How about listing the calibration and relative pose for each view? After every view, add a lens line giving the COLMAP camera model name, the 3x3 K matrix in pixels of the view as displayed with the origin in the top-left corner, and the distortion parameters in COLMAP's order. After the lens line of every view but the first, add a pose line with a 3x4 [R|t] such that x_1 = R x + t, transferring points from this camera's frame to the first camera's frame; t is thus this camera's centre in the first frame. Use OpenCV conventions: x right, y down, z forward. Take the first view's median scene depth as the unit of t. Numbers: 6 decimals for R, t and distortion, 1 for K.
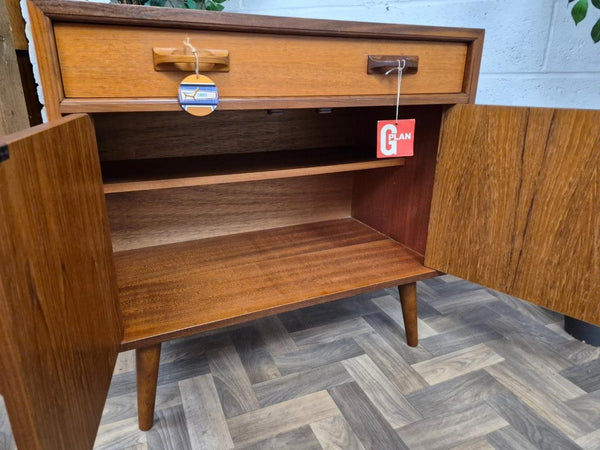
lens RADIAL K [[418.9, 0, 298.0], [0, 418.9, 220.2], [0, 0, 1]] dist [0.032711, -0.030689]
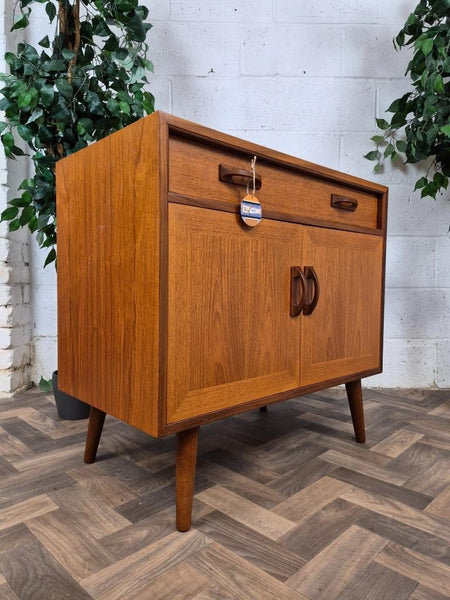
lens RADIAL K [[418.9, 0, 227.4], [0, 418.9, 303.1], [0, 0, 1]] dist [0.032711, -0.030689]
pose [[0.919260, -0.019793, 0.393154, -0.578799], [0.125179, 0.961591, -0.244279, 0.201334], [-0.373218, 0.273770, 0.886430, -0.003065]]
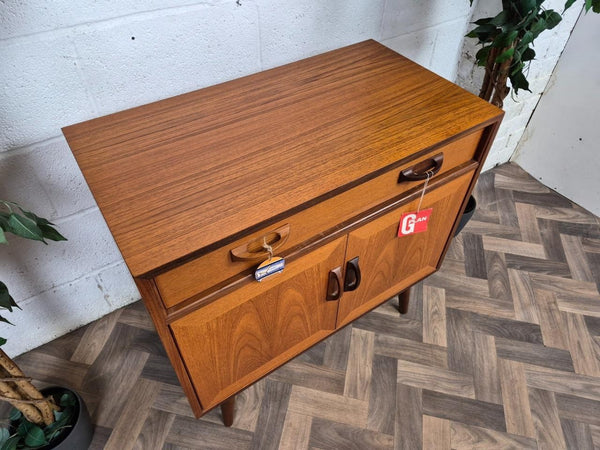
lens RADIAL K [[418.9, 0, 294.9], [0, 418.9, 223.8], [0, 0, 1]] dist [0.032711, -0.030689]
pose [[0.570898, -0.589744, 0.571207, -0.528354], [0.253941, 0.788450, 0.560233, -0.839204], [-0.780762, -0.174783, 0.599884, 0.620152]]
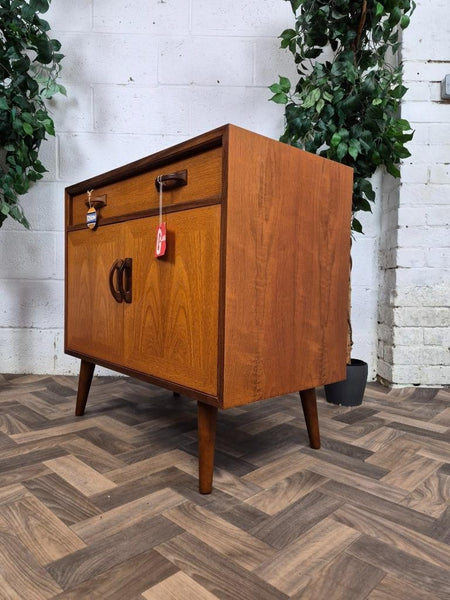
lens RADIAL K [[418.9, 0, 219.5], [0, 418.9, 299.4], [0, 0, 1]] dist [0.032711, -0.030689]
pose [[0.922765, -0.001498, 0.385359, -0.279053], [0.109652, 0.959676, -0.258839, 0.308912], [-0.369432, 0.281103, 0.885720, -0.230127]]
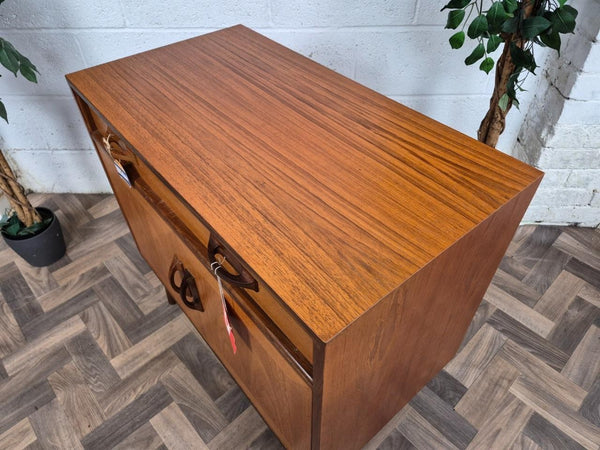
lens RADIAL K [[418.9, 0, 299.6], [0, 418.9, 222.6], [0, 0, 1]] dist [0.032711, -0.030689]
pose [[0.935341, -0.257577, 0.242468, -0.040533], [0.130295, 0.888094, 0.440808, -0.548390], [-0.328877, -0.380713, 0.864232, 0.074644]]
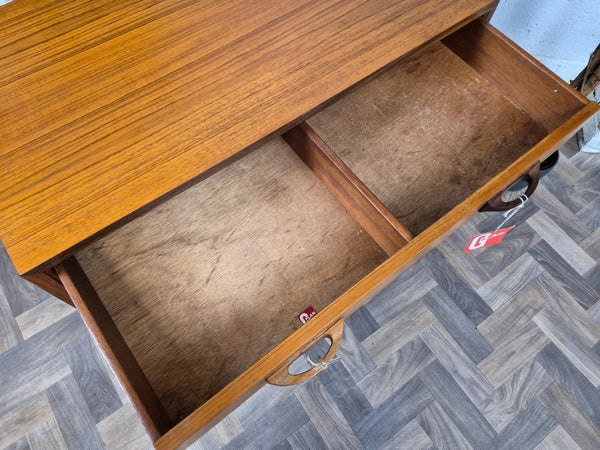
lens RADIAL K [[418.9, 0, 296.2], [0, 418.9, 218.7], [0, 0, 1]] dist [0.032711, -0.030689]
pose [[0.976938, -0.181540, 0.112410, -0.098809], [0.048185, 0.700307, 0.712213, -0.670414], [-0.208017, -0.690371, 0.692904, 0.209039]]
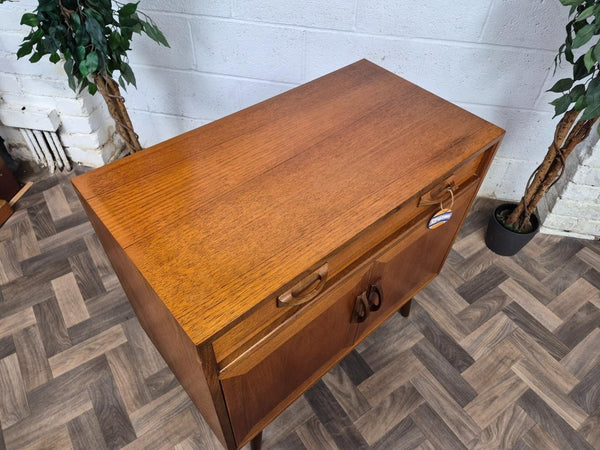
lens RADIAL K [[418.9, 0, 303.6], [0, 418.9, 220.5], [0, 0, 1]] dist [0.032711, -0.030689]
pose [[0.978287, -0.131433, 0.160250, -0.156216], [0.040199, 0.878849, 0.475403, -0.652822], [-0.203319, -0.458638, 0.865050, -0.120149]]
